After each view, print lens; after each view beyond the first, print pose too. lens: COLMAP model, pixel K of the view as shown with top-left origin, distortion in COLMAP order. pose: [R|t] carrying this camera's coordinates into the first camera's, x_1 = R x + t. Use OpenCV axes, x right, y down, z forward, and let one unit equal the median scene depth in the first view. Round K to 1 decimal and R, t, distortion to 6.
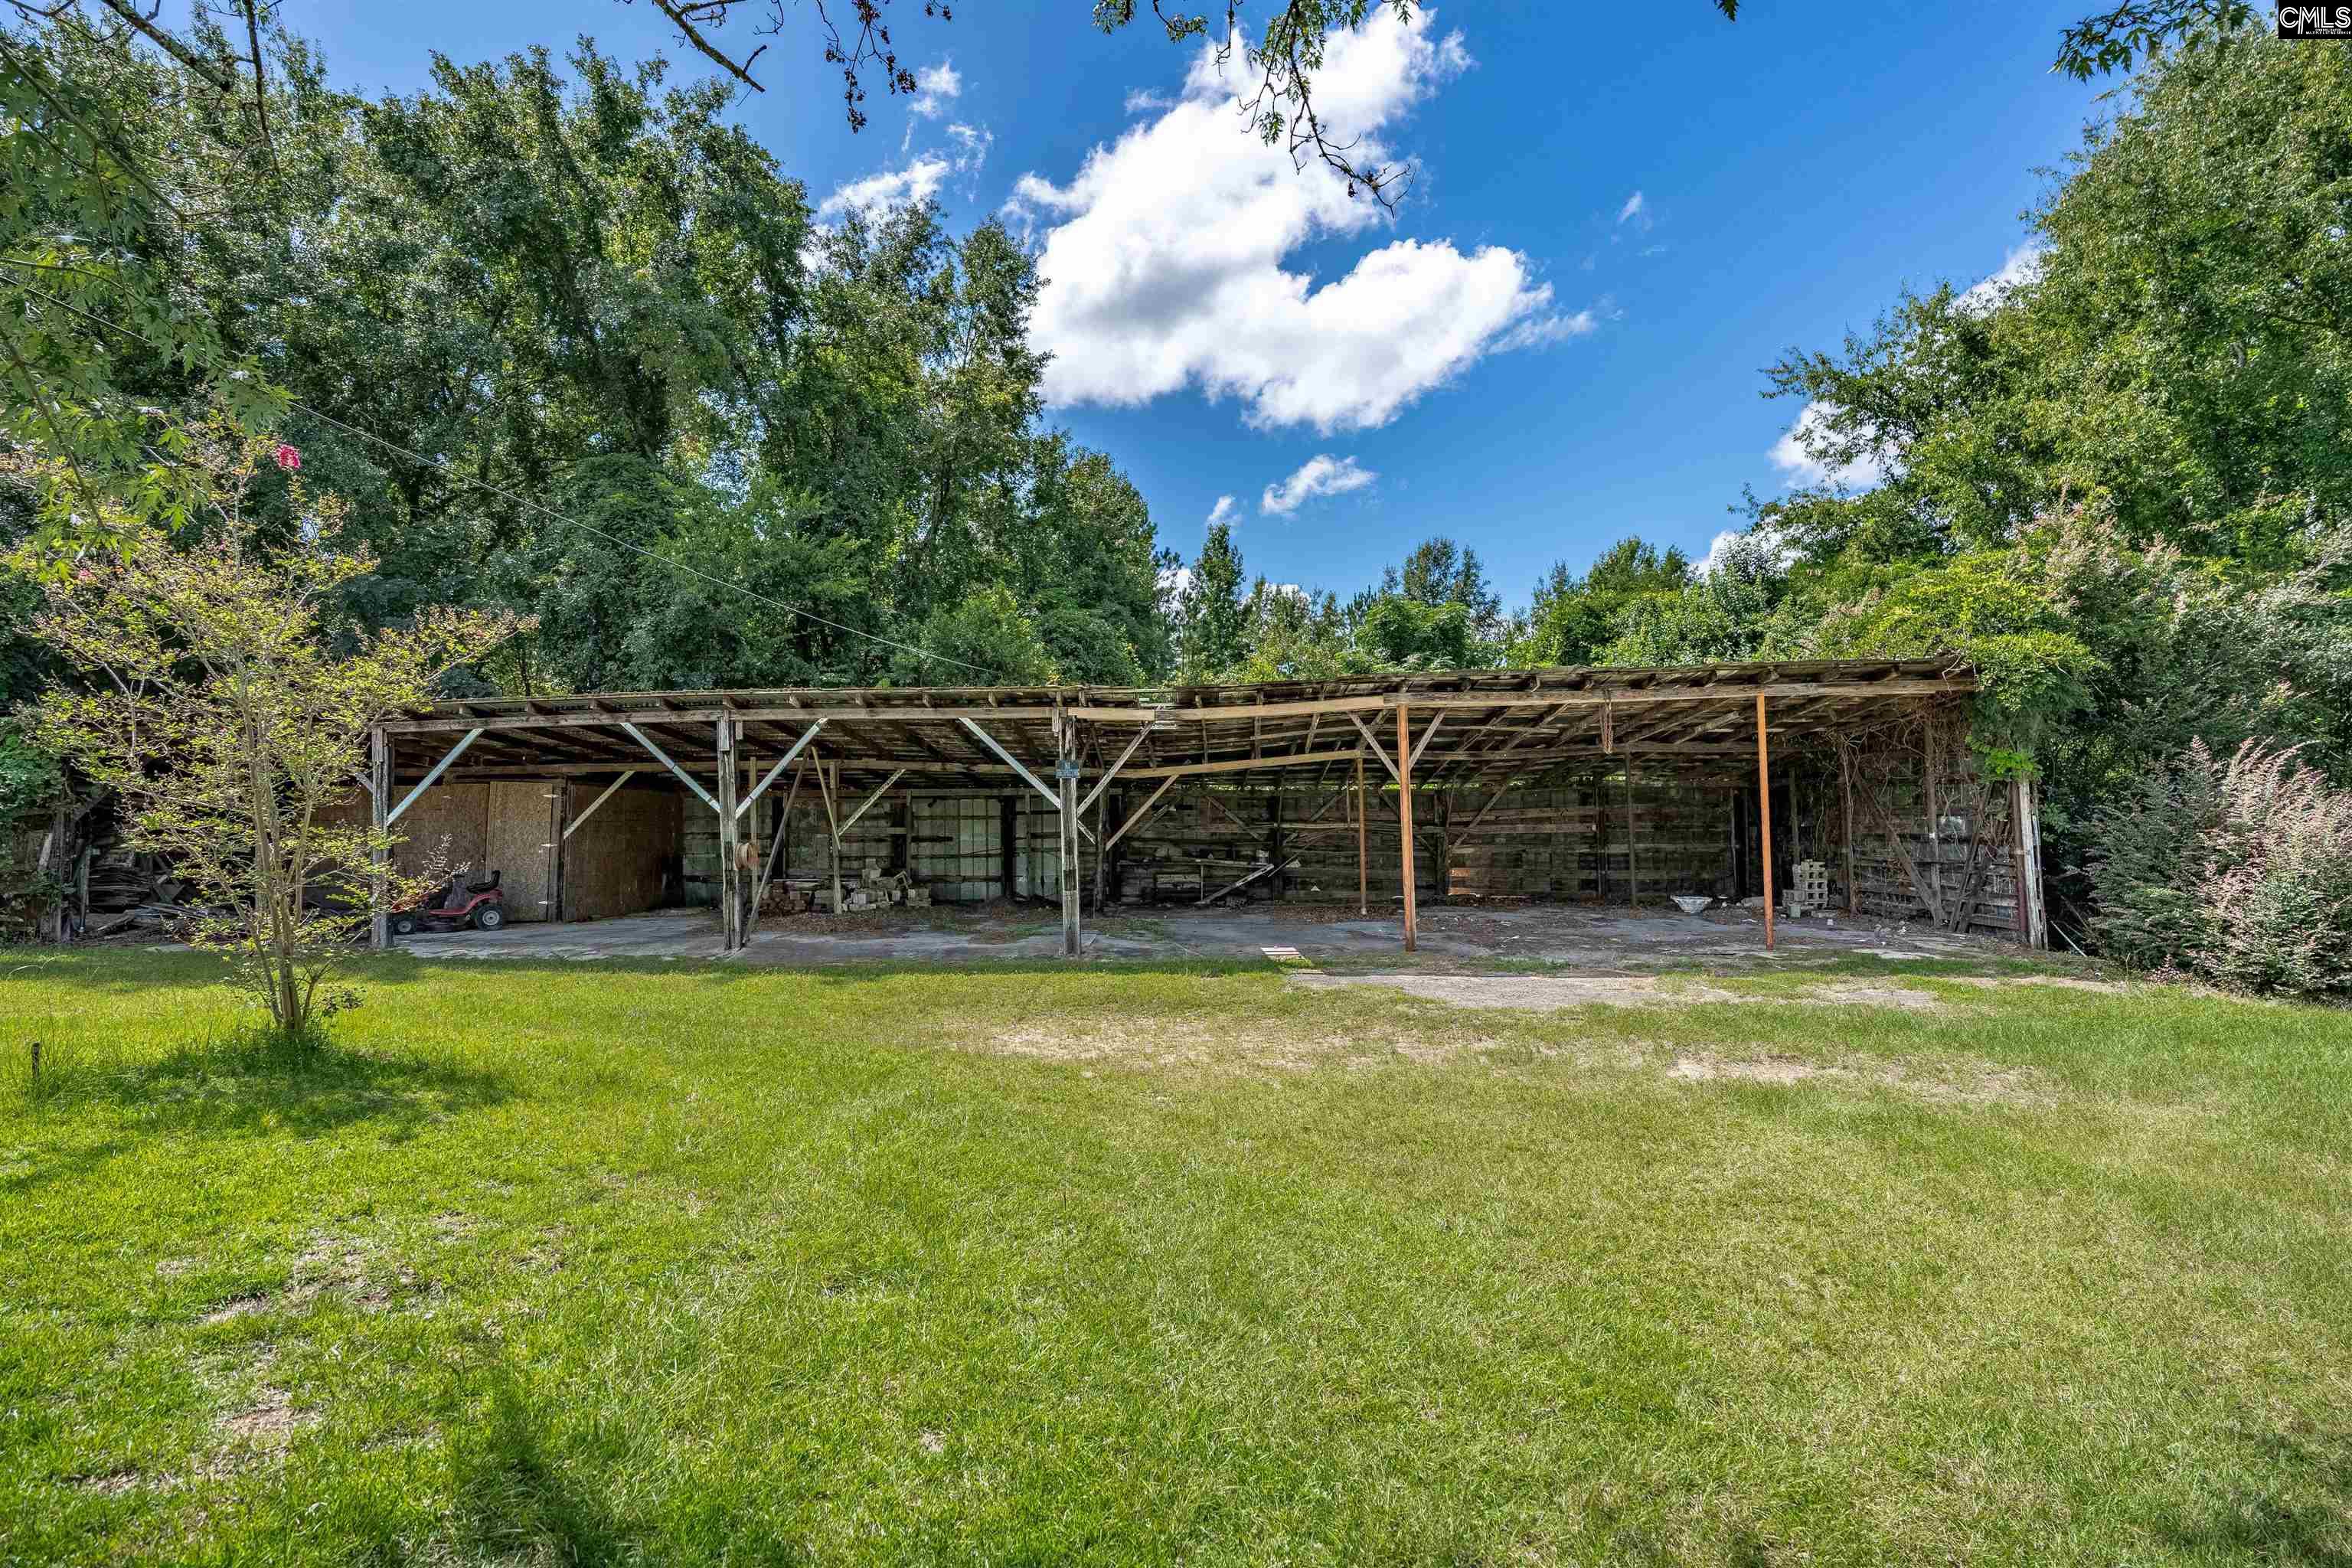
lens RADIAL K [[1118.9, 0, 1176.0], [0, 1118.9, 784.0], [0, 0, 1]] dist [-0.080672, 0.035194]
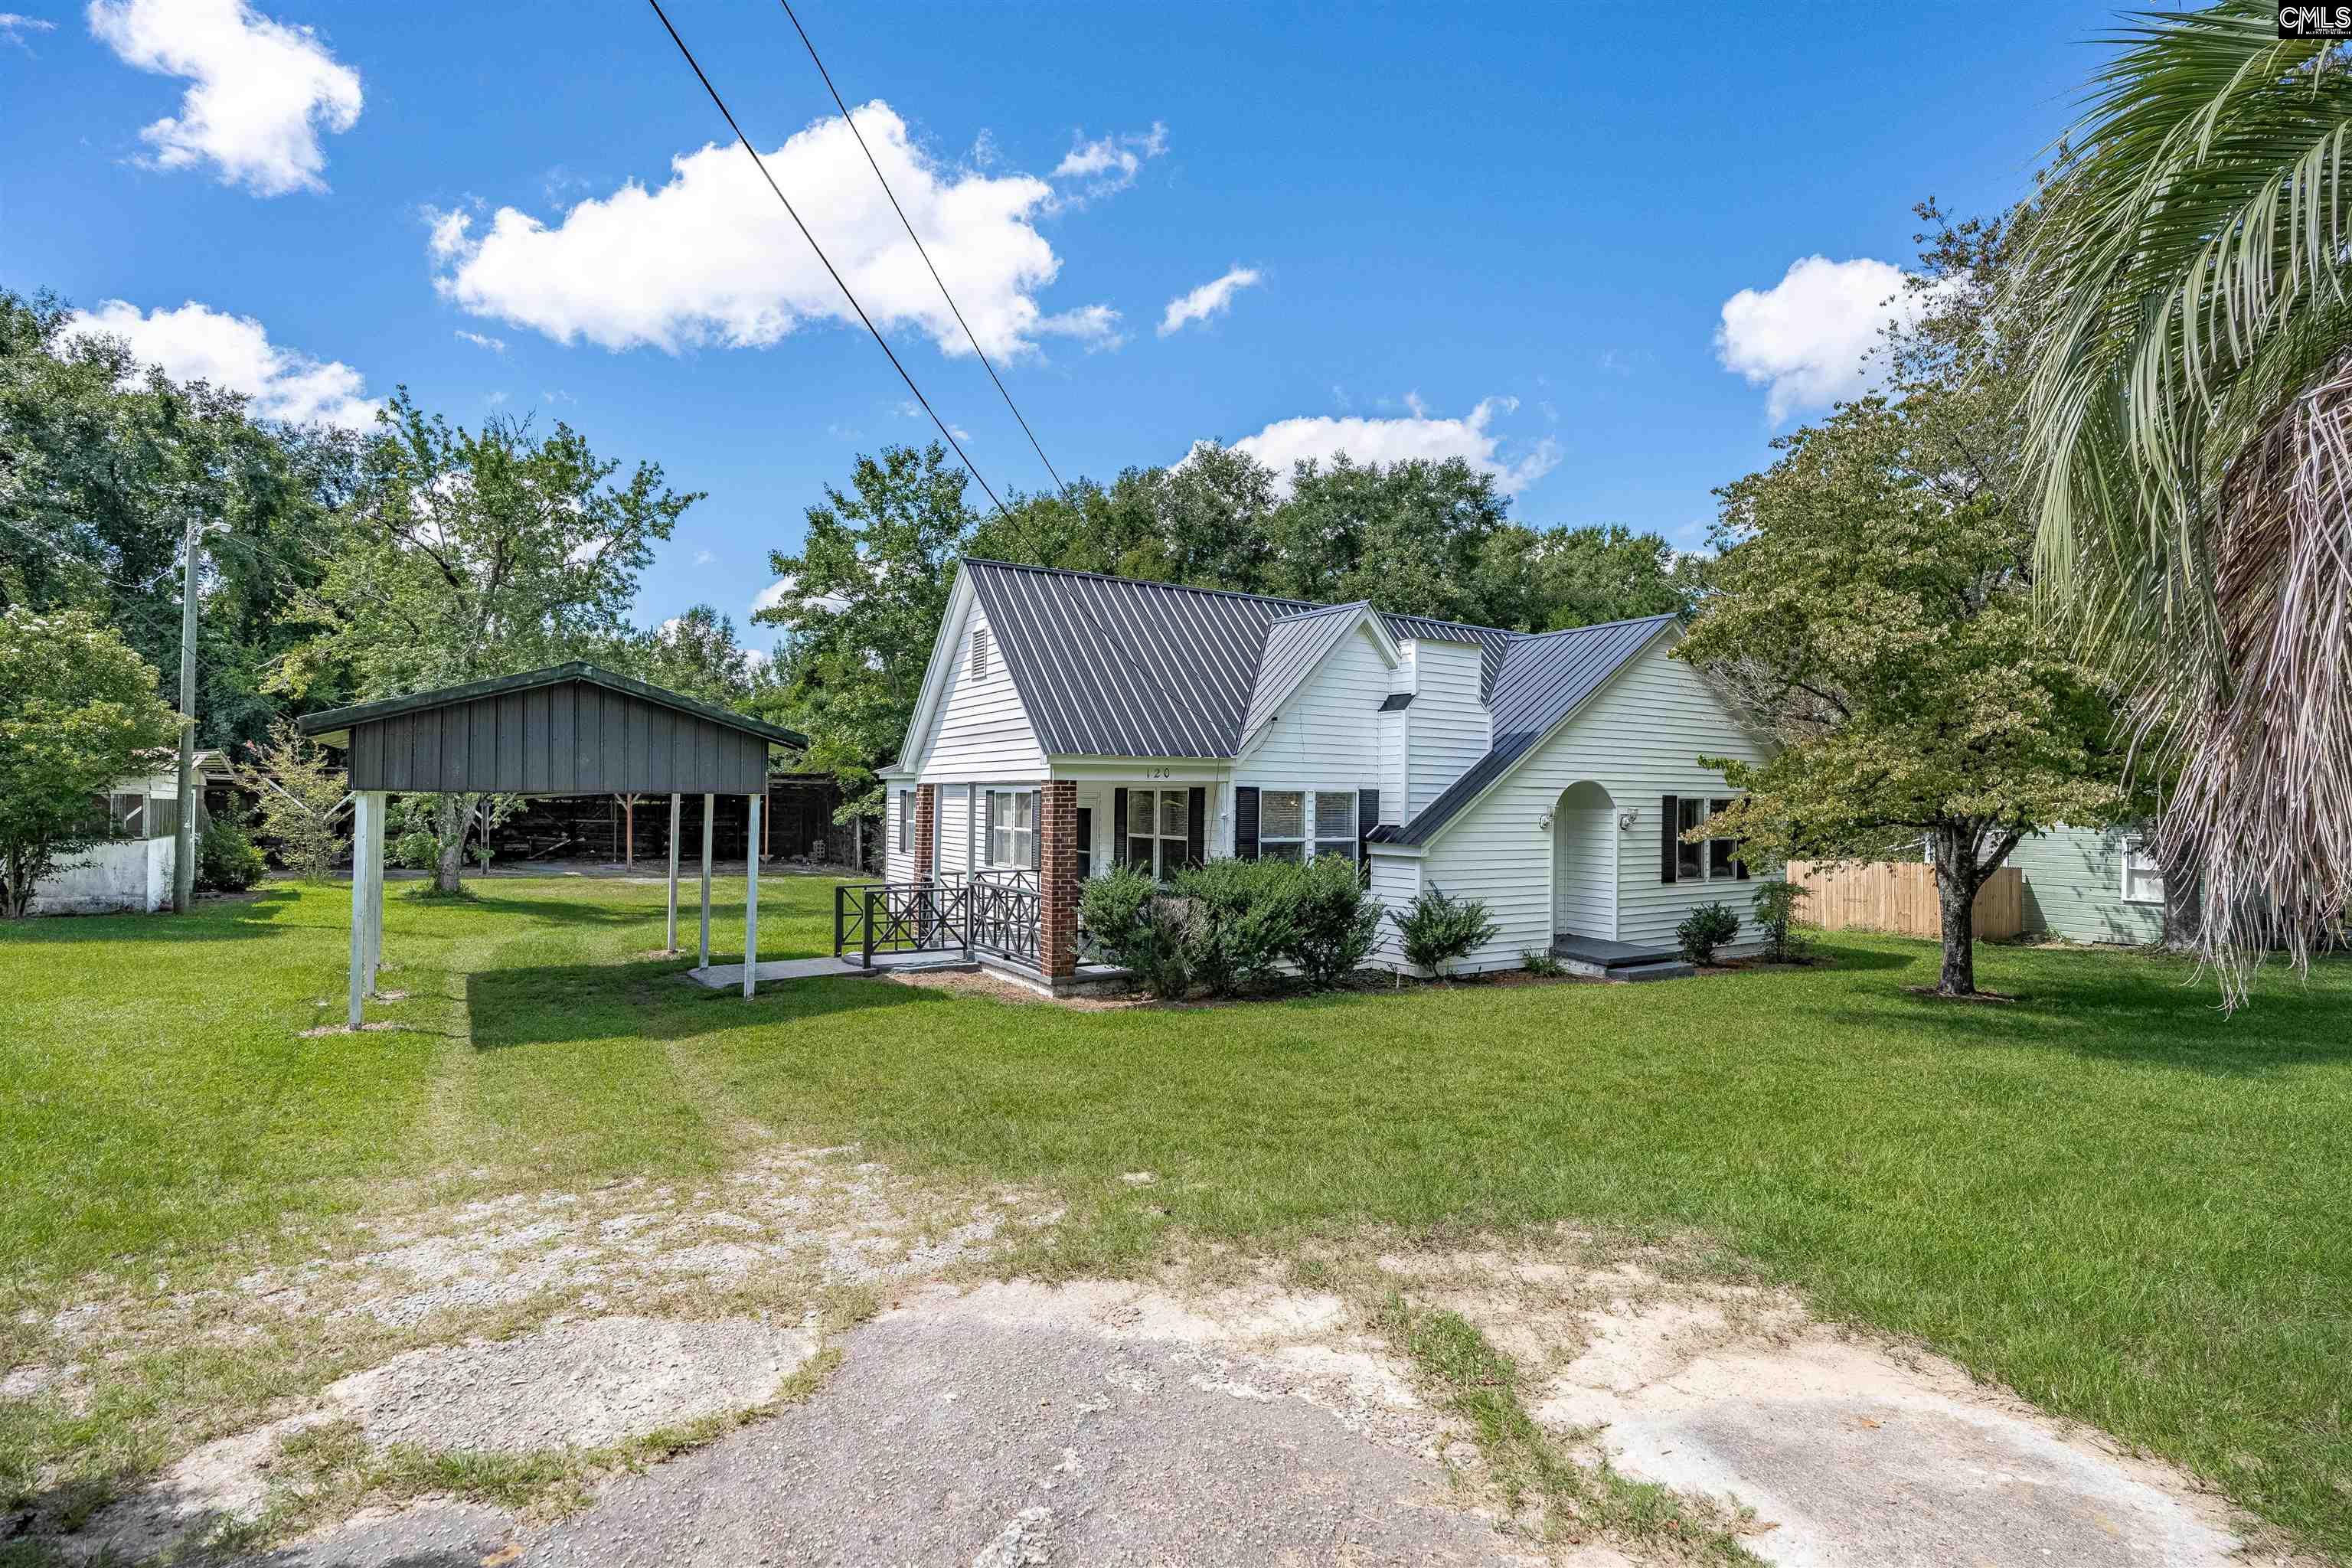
lens RADIAL K [[1118.9, 0, 1176.0], [0, 1118.9, 784.0], [0, 0, 1]] dist [-0.080672, 0.035194]
pose [[0.822788, 0.031592, 0.567470, -0.133386], [-0.042164, 0.999095, 0.005514, -0.081871], [-0.566782, -0.028464, 0.823376, -1.205038]]
